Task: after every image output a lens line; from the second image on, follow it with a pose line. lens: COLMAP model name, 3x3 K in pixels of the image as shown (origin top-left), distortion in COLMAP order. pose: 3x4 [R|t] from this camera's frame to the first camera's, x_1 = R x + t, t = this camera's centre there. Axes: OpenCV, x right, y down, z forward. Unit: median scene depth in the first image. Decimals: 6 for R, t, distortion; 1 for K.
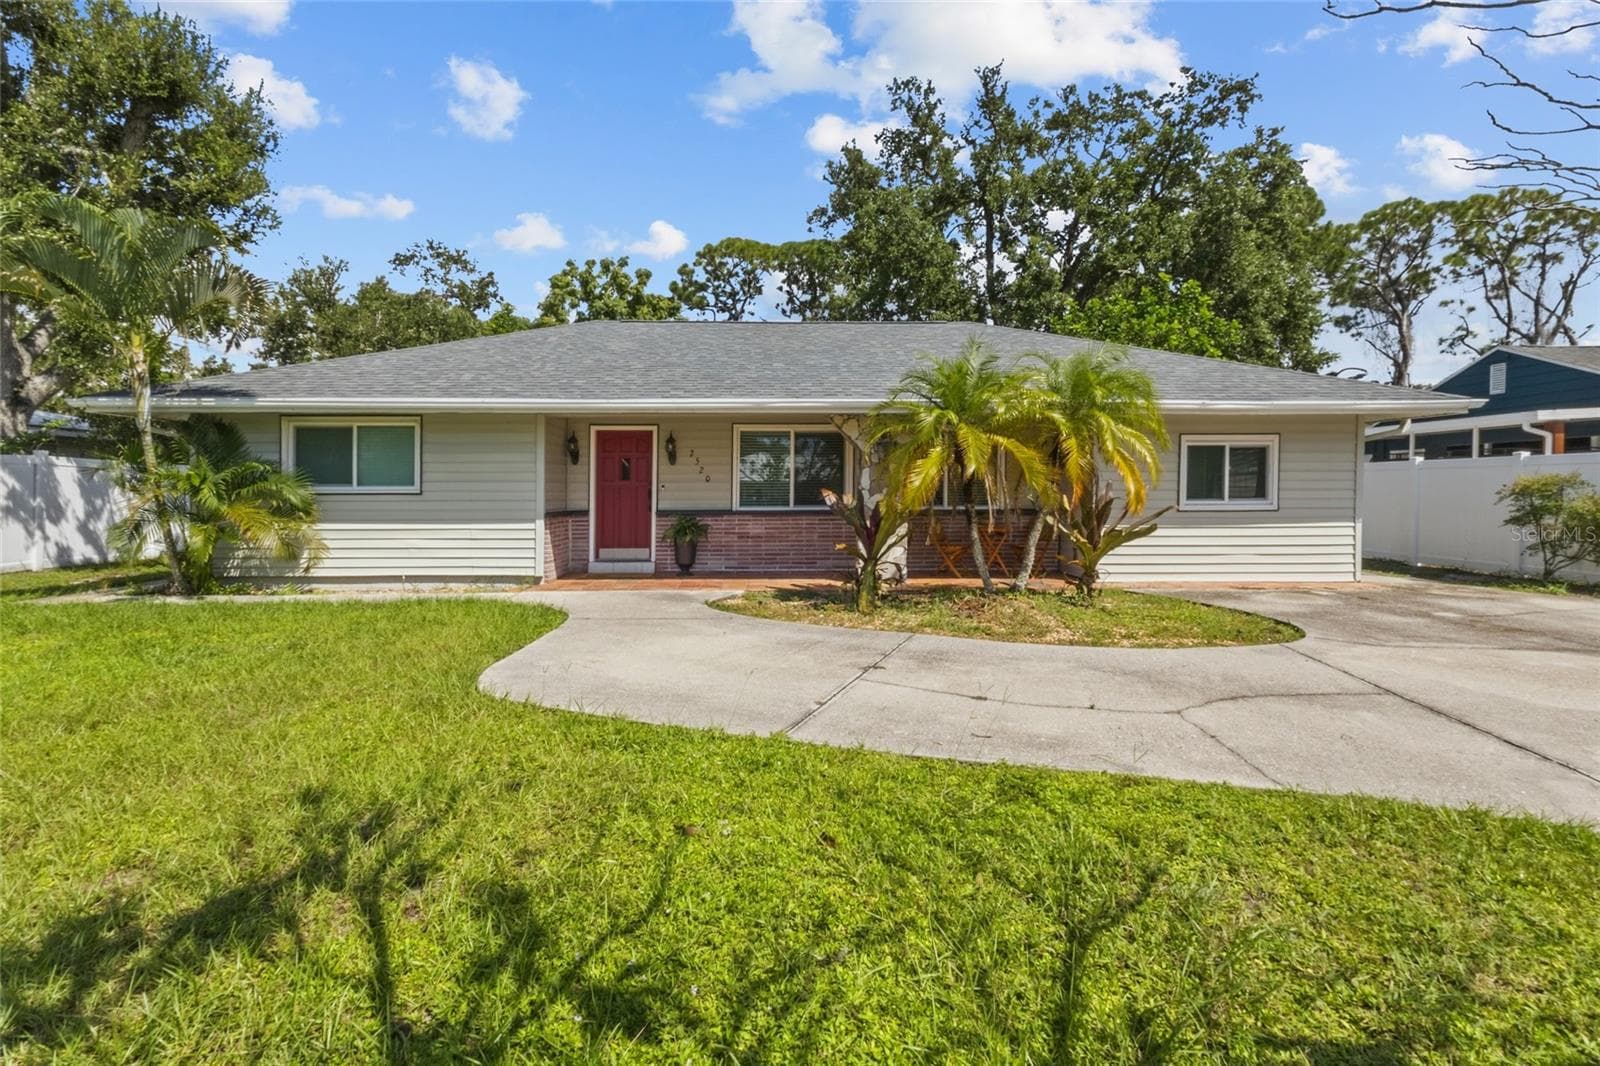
lens RADIAL K [[742.0, 0, 791.1], [0, 742.0, 515.3], [0, 0, 1]] dist [0.010359, -0.000309]
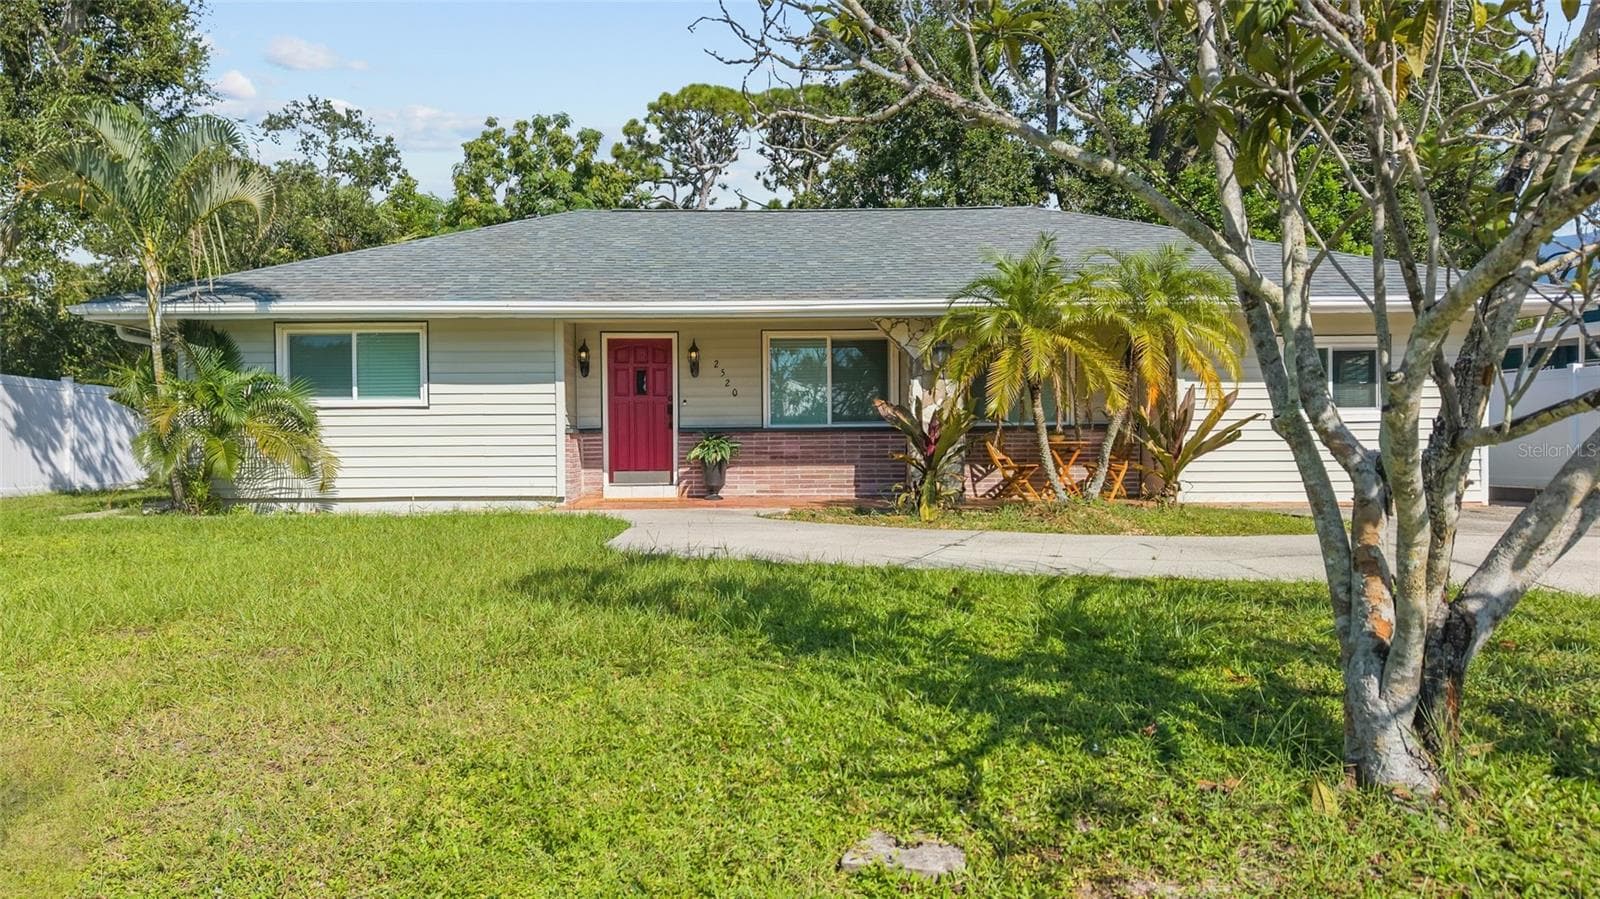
lens RADIAL K [[1112.5, 0, 737.5], [0, 1112.5, 450.7], [0, 0, 1]] dist [0.048643, -0.112500]
pose [[0.999898, -0.004390, -0.013625, -0.044535], [0.004054, 0.999690, -0.024579, 0.025980], [0.013728, 0.024521, 0.999605, -0.155600]]
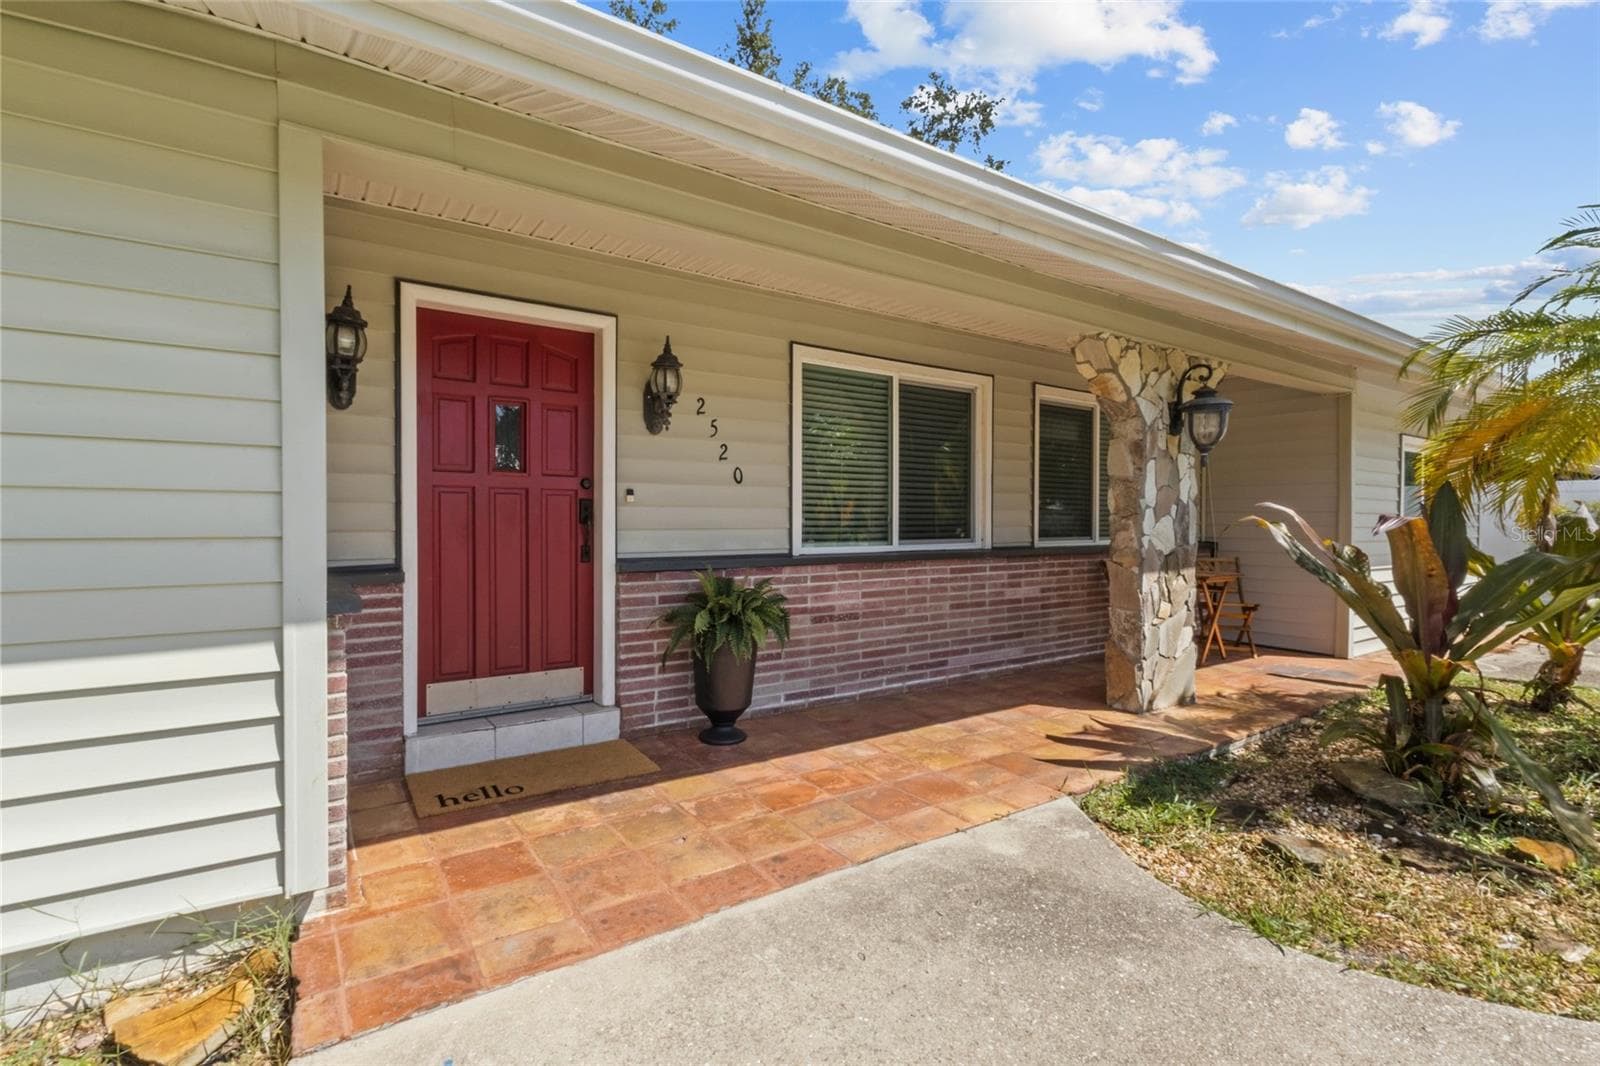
lens RADIAL K [[742.0, 0, 791.1], [0, 742.0, 515.3], [0, 0, 1]] dist [0.010359, -0.000309]
pose [[0.850269, 0.009321, 0.526265, -0.141640], [0.004784, 0.999665, -0.025435, -0.008339], [-0.526326, 0.024144, 0.849940, 0.316881]]
